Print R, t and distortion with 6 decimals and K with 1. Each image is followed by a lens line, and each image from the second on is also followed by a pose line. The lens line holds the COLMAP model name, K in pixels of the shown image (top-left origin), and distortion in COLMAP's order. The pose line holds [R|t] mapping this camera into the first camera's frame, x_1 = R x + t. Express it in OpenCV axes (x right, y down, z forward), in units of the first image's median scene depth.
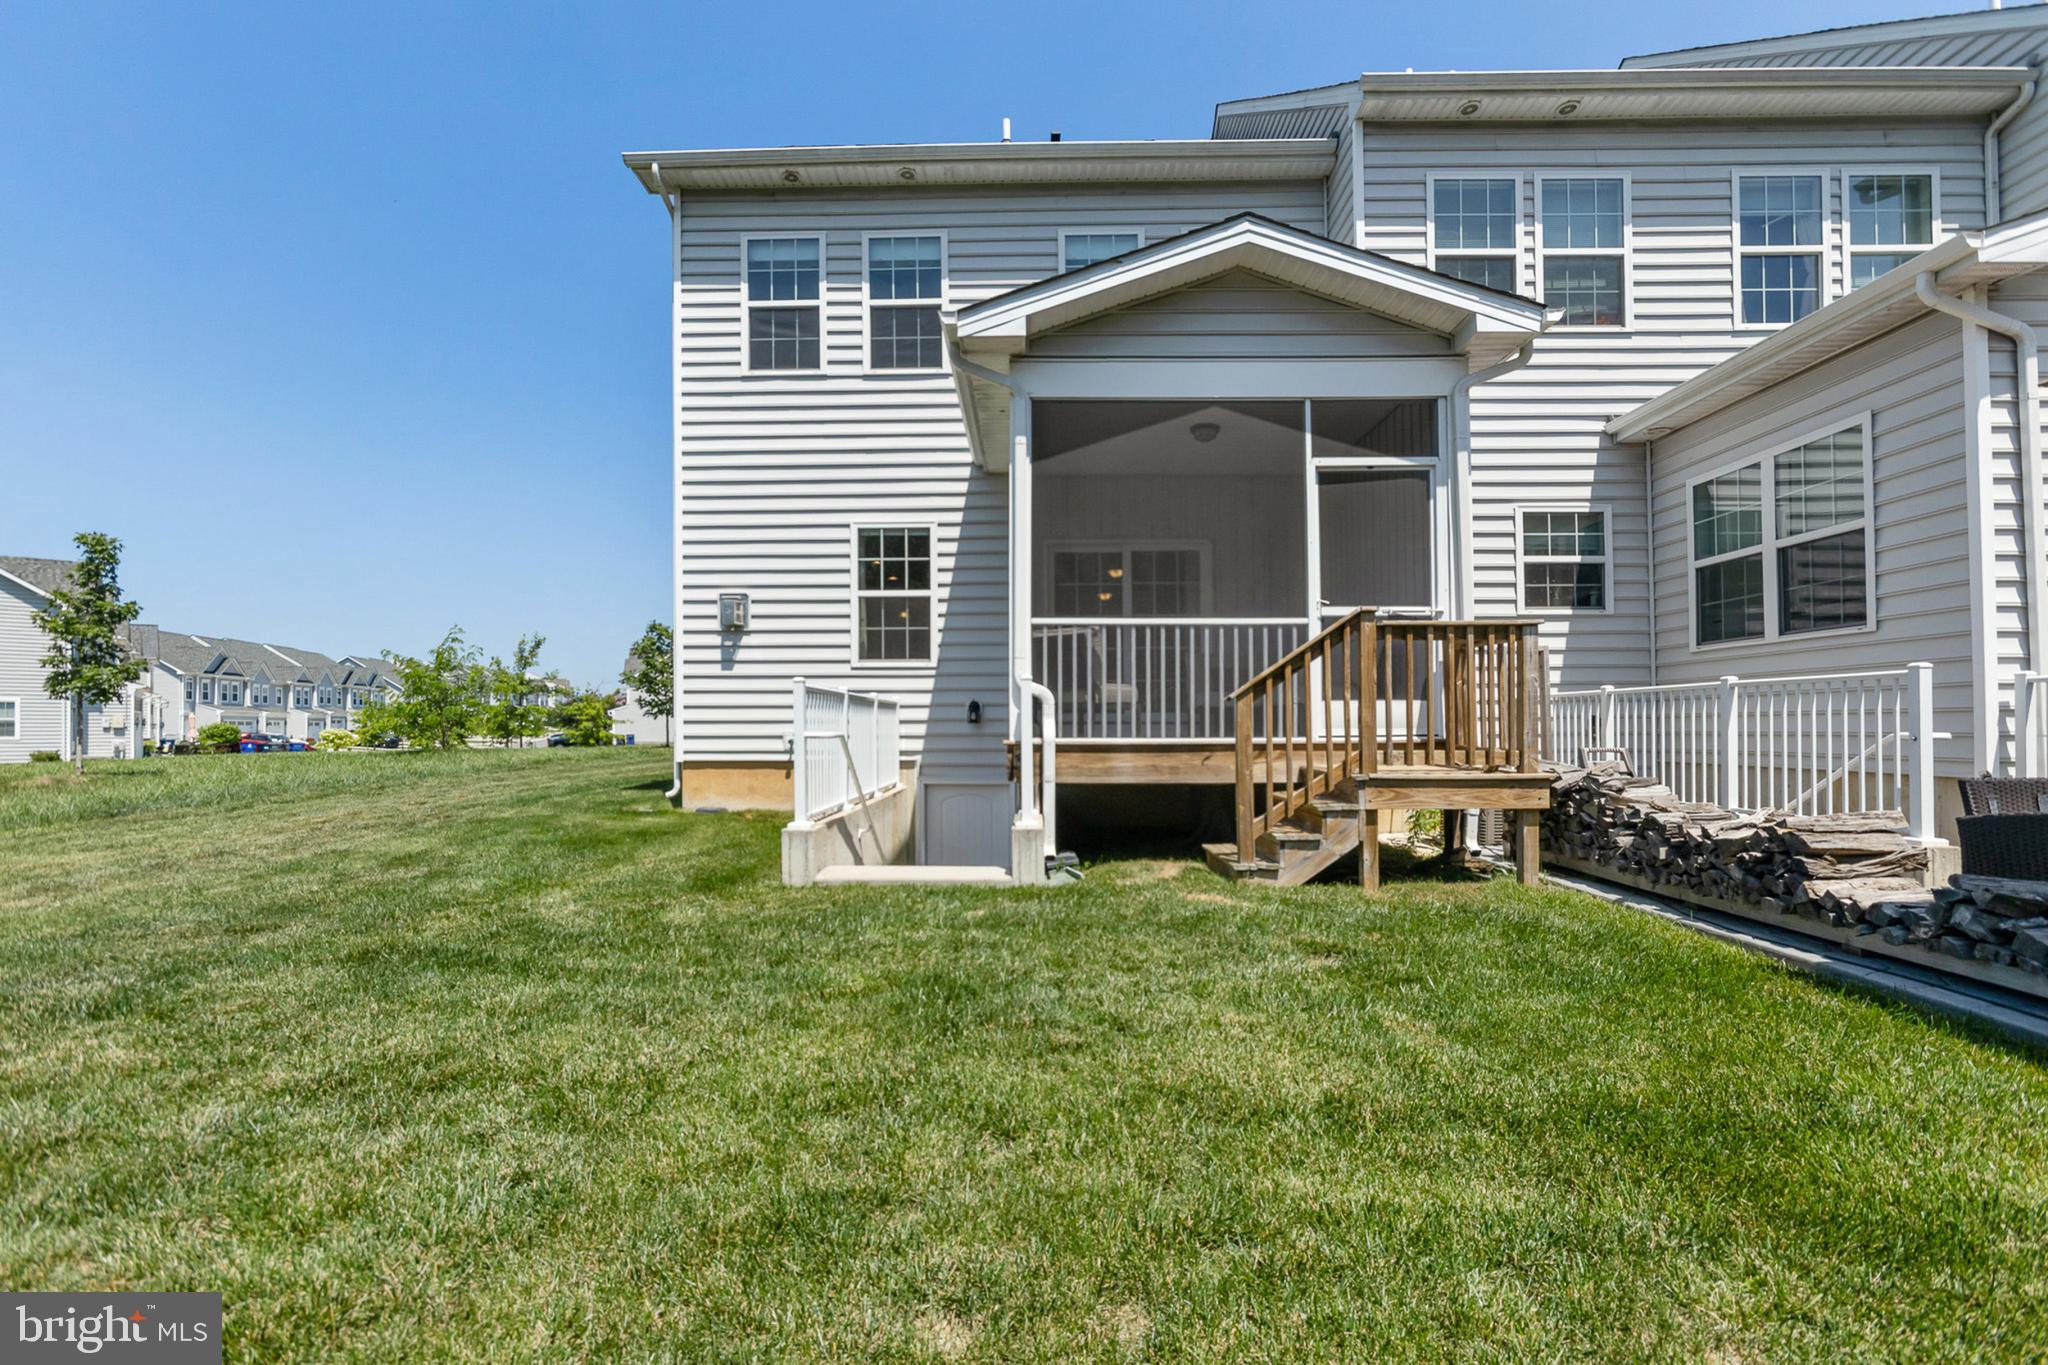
lens RADIAL K [[913.5, 0, 1043.8], [0, 913.5, 726.2], [0, 0, 1]] dist [-0.002049, 0.002615]
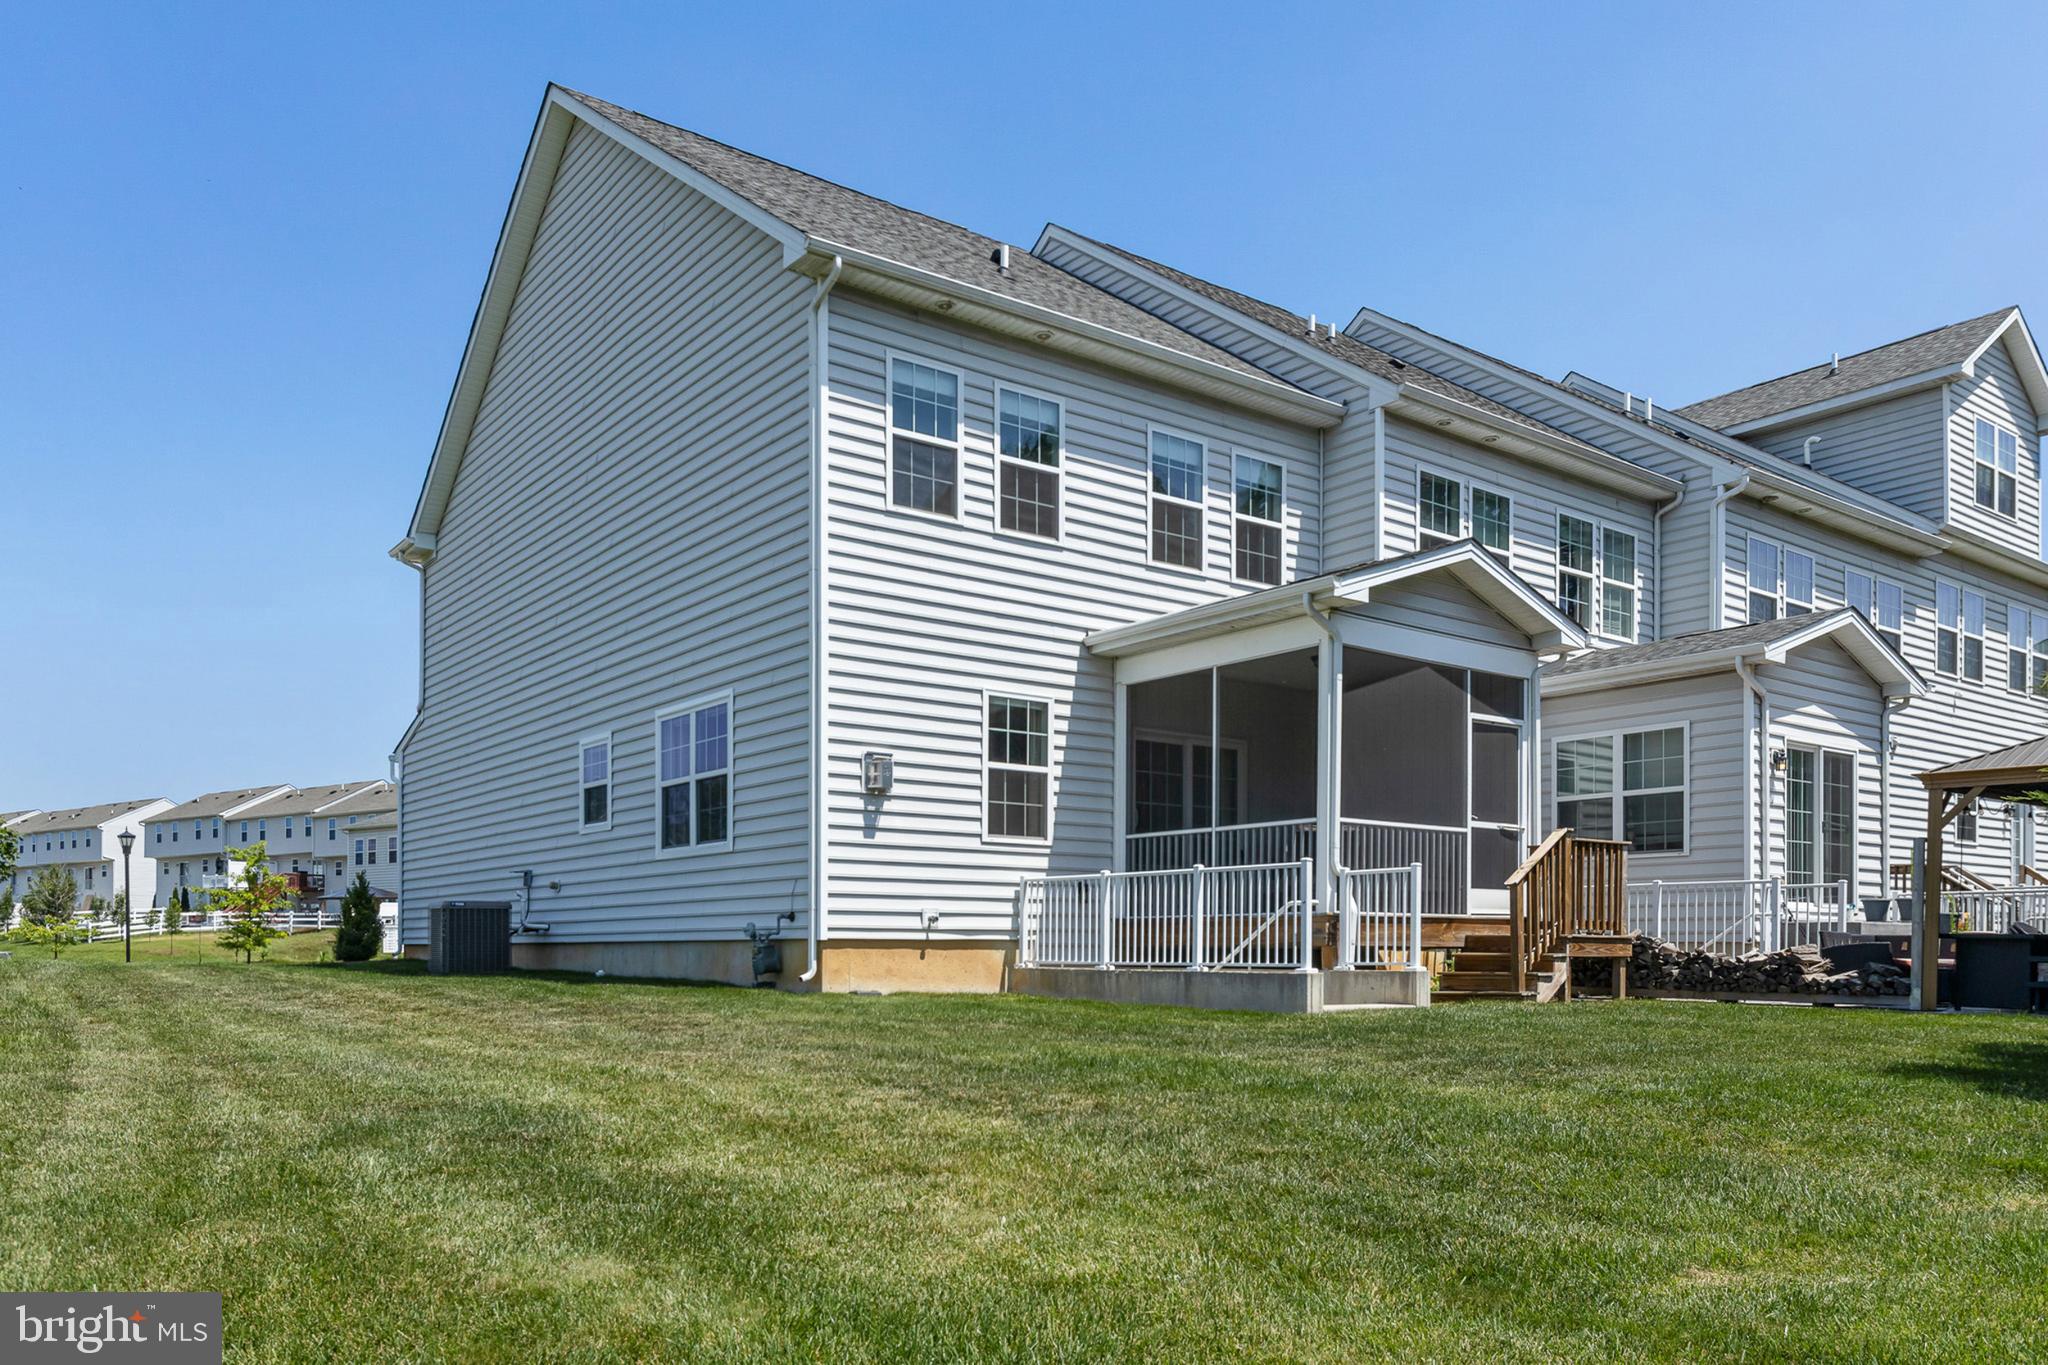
lens RADIAL K [[1531.0, 0, 1073.5], [0, 1531.0, 985.2], [0, 0, 1]] dist [0.049956, -0.038538]
pose [[0.768607, -0.009847, 0.639645, -1.159718], [-0.003378, 0.999805, 0.019451, 0.053154], [-0.639712, -0.017111, 0.768424, -0.286957]]
